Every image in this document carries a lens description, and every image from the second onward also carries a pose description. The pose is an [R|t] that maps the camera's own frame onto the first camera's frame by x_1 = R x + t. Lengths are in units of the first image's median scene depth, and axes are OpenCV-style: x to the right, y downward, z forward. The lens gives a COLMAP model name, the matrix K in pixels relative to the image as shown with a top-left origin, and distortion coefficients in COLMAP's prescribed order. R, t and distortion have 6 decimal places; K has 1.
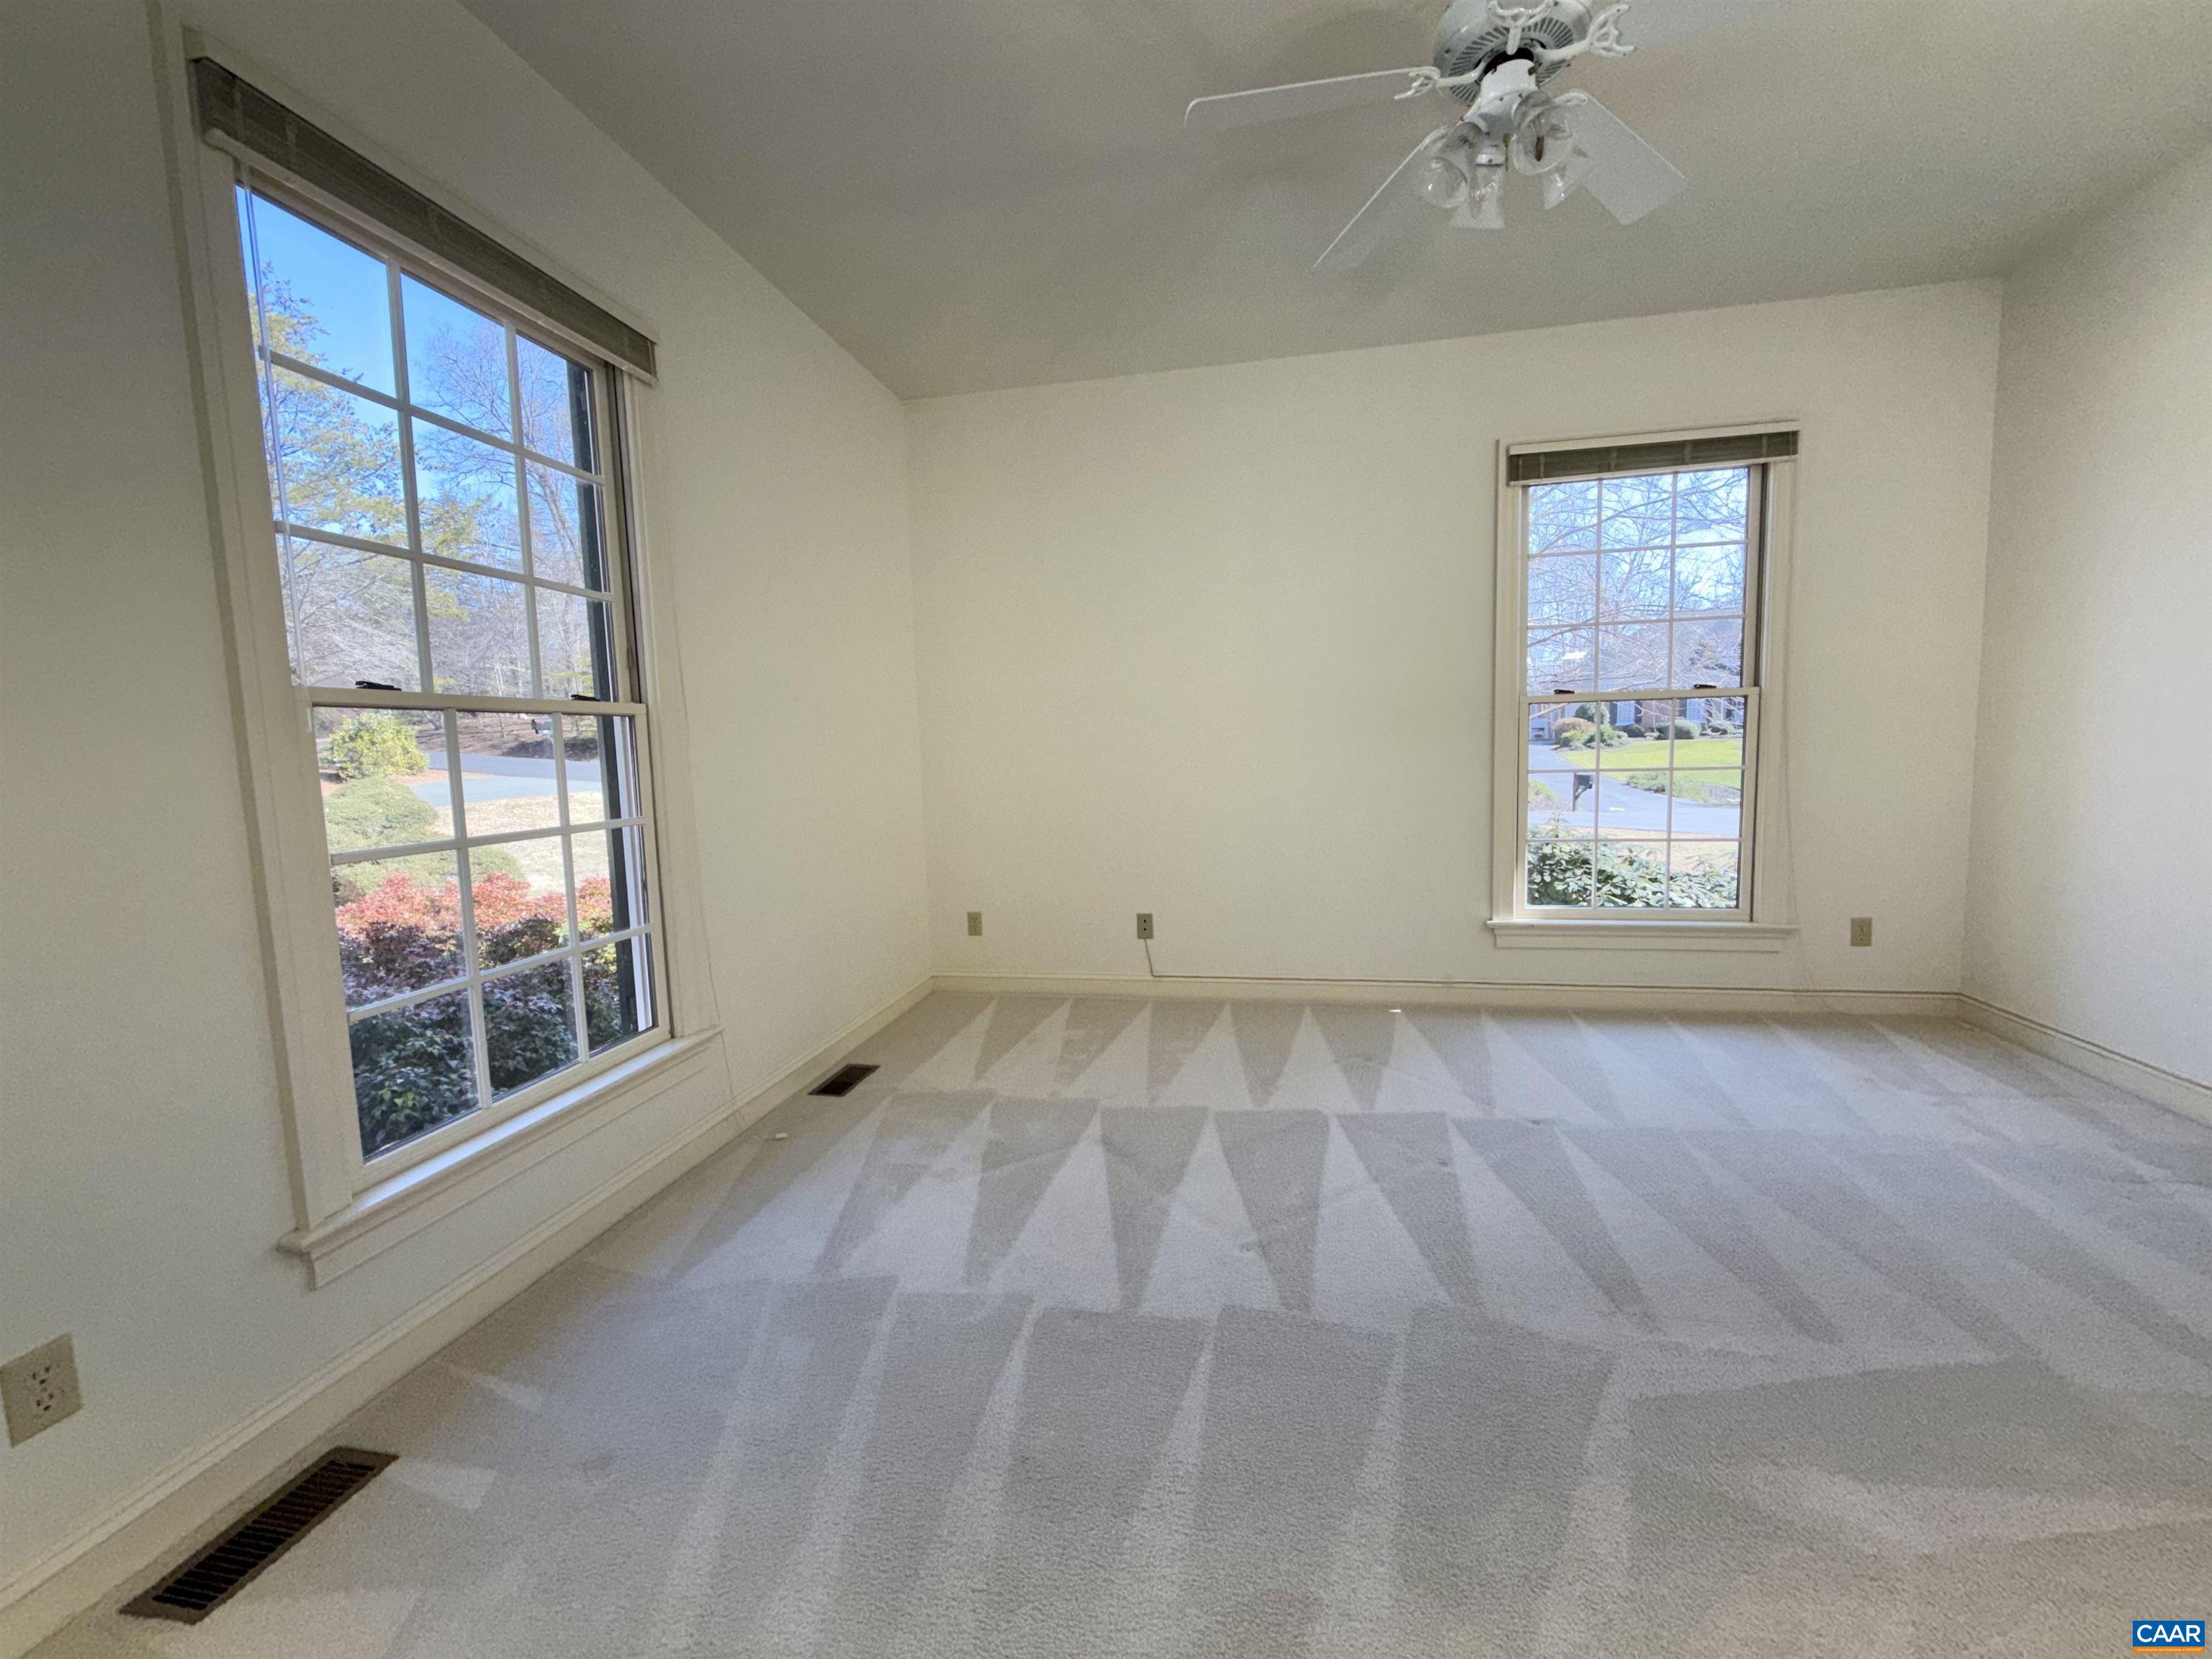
lens RADIAL K [[885.4, 0, 1106.0], [0, 885.4, 829.5], [0, 0, 1]] dist [0.000903, -0.000003]
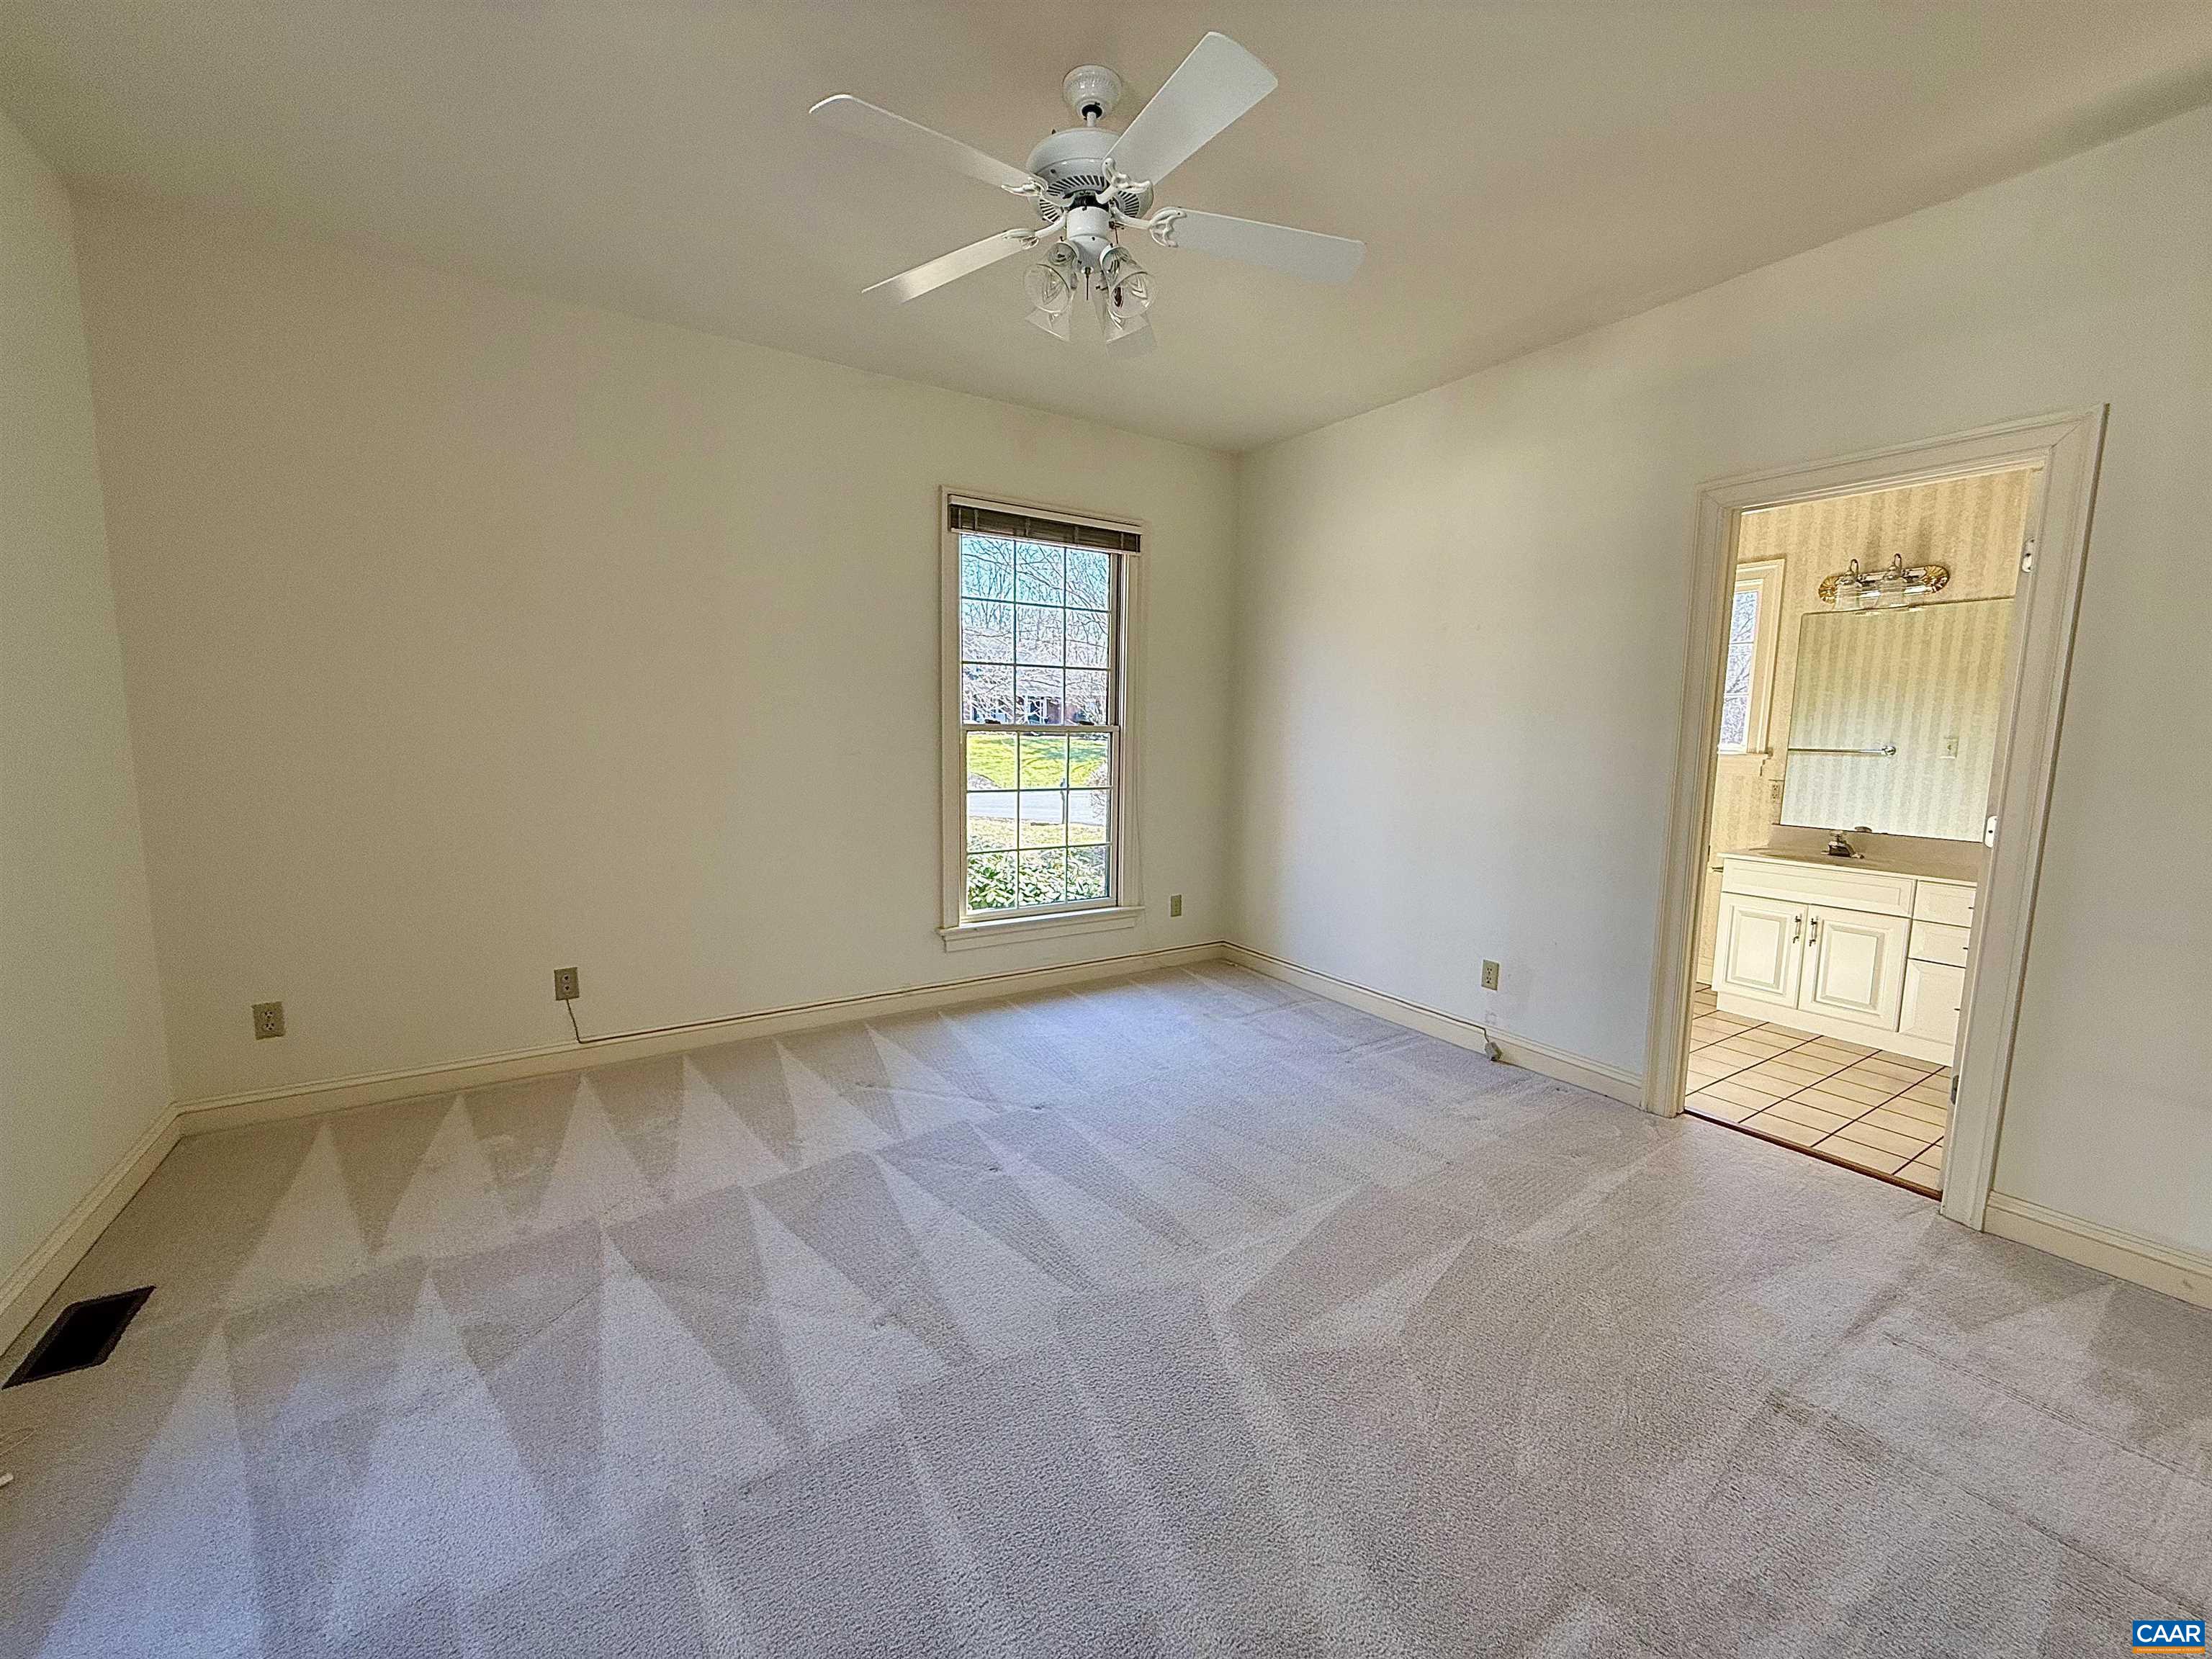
lens RADIAL K [[885.4, 0, 1106.0], [0, 885.4, 829.5], [0, 0, 1]] dist [0.000903, -0.000003]
pose [[0.717752, -0.042258, 0.695015, -0.234393], [0.028045, 0.999101, 0.031784, -0.064985], [-0.695734, -0.003321, 0.718292, 0.108027]]
